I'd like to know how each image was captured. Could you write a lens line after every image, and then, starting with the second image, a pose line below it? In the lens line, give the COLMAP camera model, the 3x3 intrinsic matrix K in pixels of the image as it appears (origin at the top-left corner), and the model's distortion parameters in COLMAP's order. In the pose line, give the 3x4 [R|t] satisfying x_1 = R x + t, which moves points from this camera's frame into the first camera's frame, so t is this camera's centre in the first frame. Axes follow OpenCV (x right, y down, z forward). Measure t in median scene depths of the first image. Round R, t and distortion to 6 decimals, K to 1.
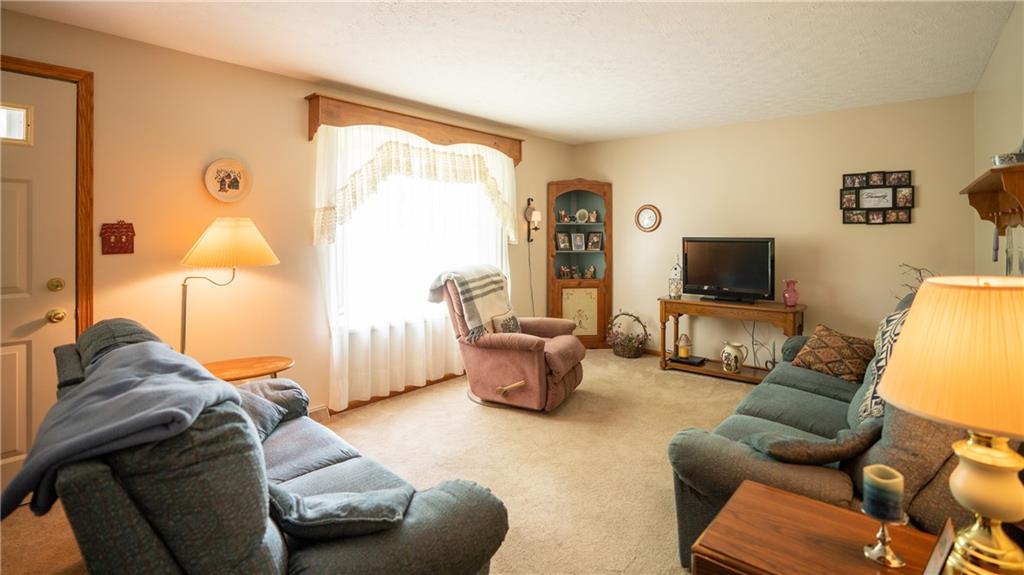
lens RADIAL K [[489.3, 0, 512.3], [0, 489.3, 241.1], [0, 0, 1]] dist [-0.062506, 0.000350]
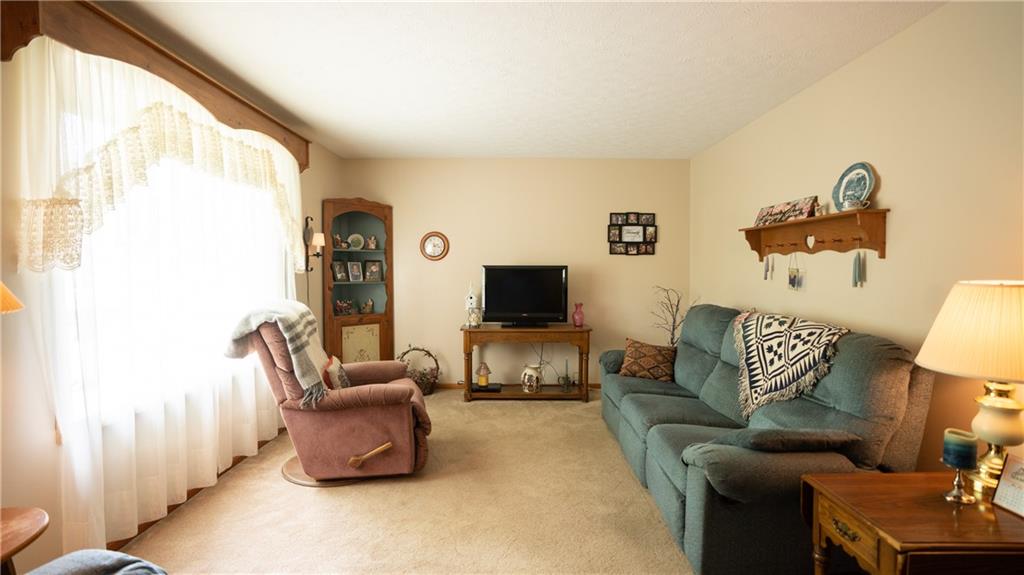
lens RADIAL K [[480.9, 0, 512.0], [0, 480.9, 287.5], [0, 0, 1]] dist [-0.040866, 0.000495]
pose [[0.755280, -0.023406, 0.654984, -0.287503], [0.009491, 0.999648, 0.024777, 0.015203], [-0.655333, -0.012497, 0.755236, 0.248016]]
